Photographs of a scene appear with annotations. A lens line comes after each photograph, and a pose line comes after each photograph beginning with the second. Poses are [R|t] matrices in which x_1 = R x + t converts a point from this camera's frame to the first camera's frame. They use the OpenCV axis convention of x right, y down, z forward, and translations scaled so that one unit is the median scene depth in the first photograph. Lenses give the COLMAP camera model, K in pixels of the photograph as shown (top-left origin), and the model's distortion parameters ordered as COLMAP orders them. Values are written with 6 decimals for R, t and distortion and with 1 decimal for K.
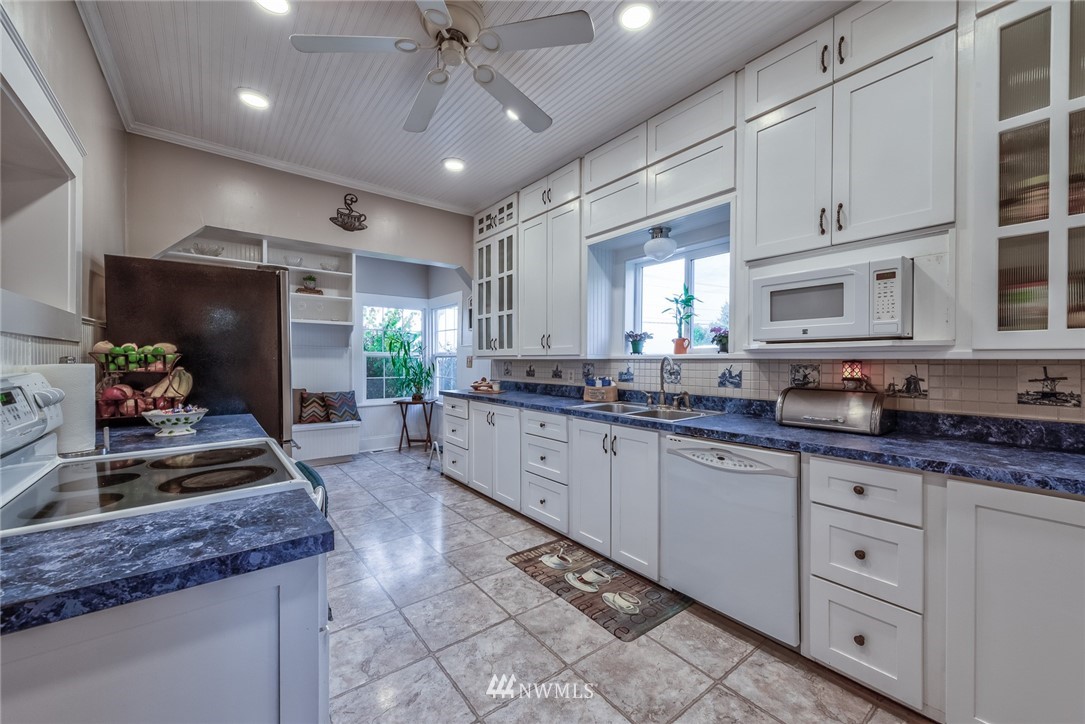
lens RADIAL K [[429.4, 0, 549.5], [0, 429.4, 361.9], [0, 0, 1]] dist [0.012418, -0.000826]
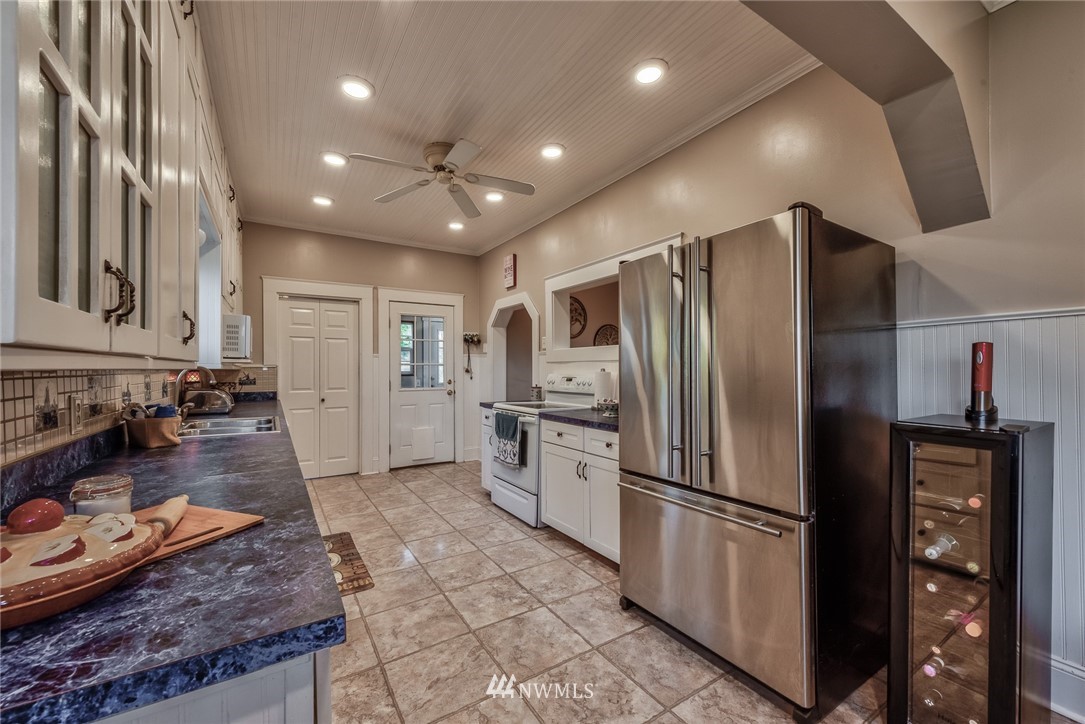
lens RADIAL K [[429.4, 0, 530.9], [0, 429.4, 366.6], [0, 0, 1]] dist [0.012418, -0.000826]
pose [[-0.991869, -0.003067, 0.127228, -0.362978], [-0.002983, 0.999995, 0.000850, -0.008797], [-0.127230, 0.000464, -0.991873, 1.239223]]
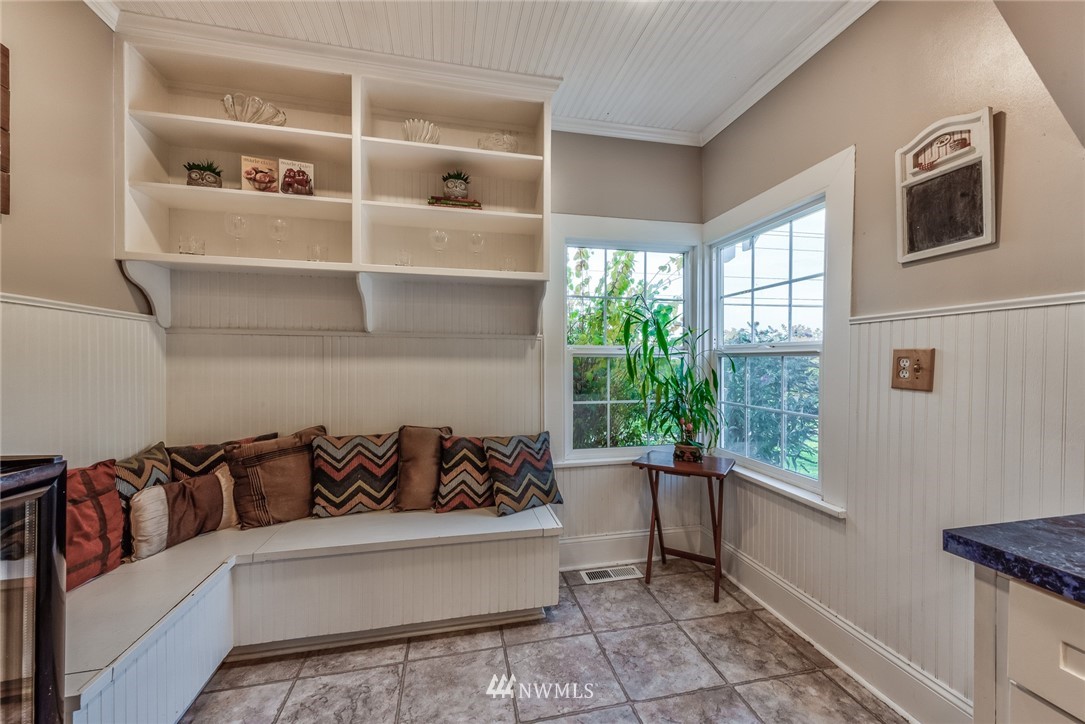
lens RADIAL K [[429.4, 0, 532.4], [0, 429.4, 363.4], [0, 0, 1]] dist [0.012418, -0.000826]
pose [[0.891910, 0.002815, -0.452205, -0.367327], [-0.000428, 0.999985, 0.005381, -0.009111], [0.452213, -0.004605, 0.891898, 0.819639]]
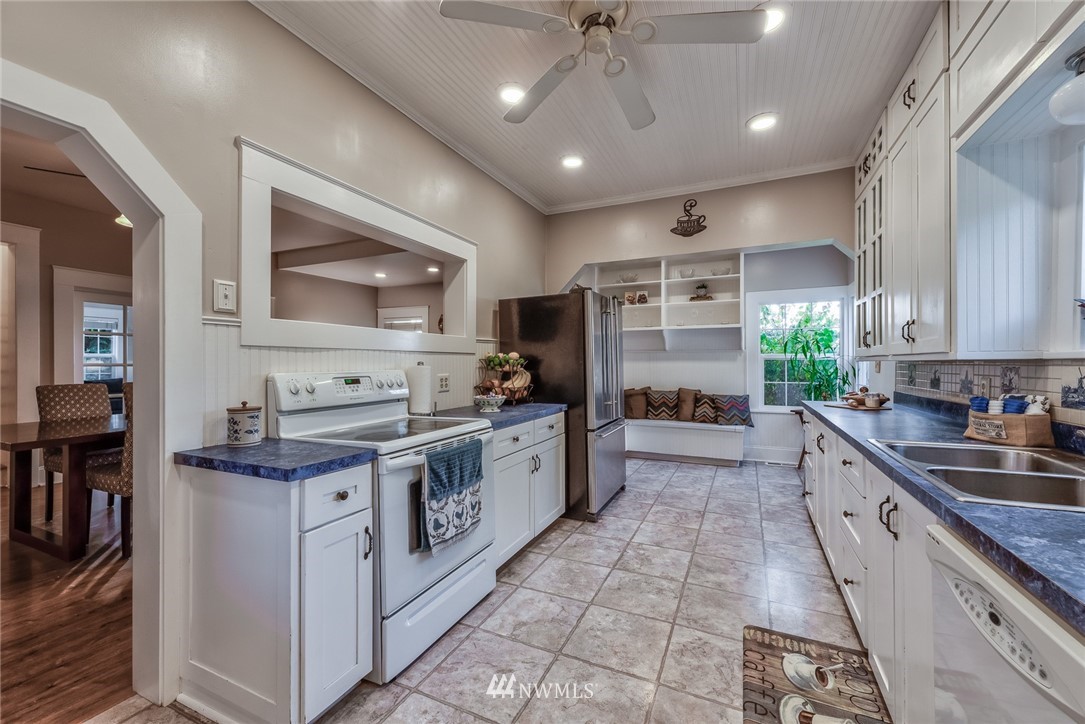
lens RADIAL K [[429.4, 0, 546.3], [0, 429.4, 361.8], [0, 0, 1]] dist [0.012418, -0.000826]
pose [[0.446961, -0.006730, -0.894528, 0.279665], [-0.000032, 0.999972, -0.007539, 0.000461], [0.894554, 0.003398, 0.446948, 0.233447]]
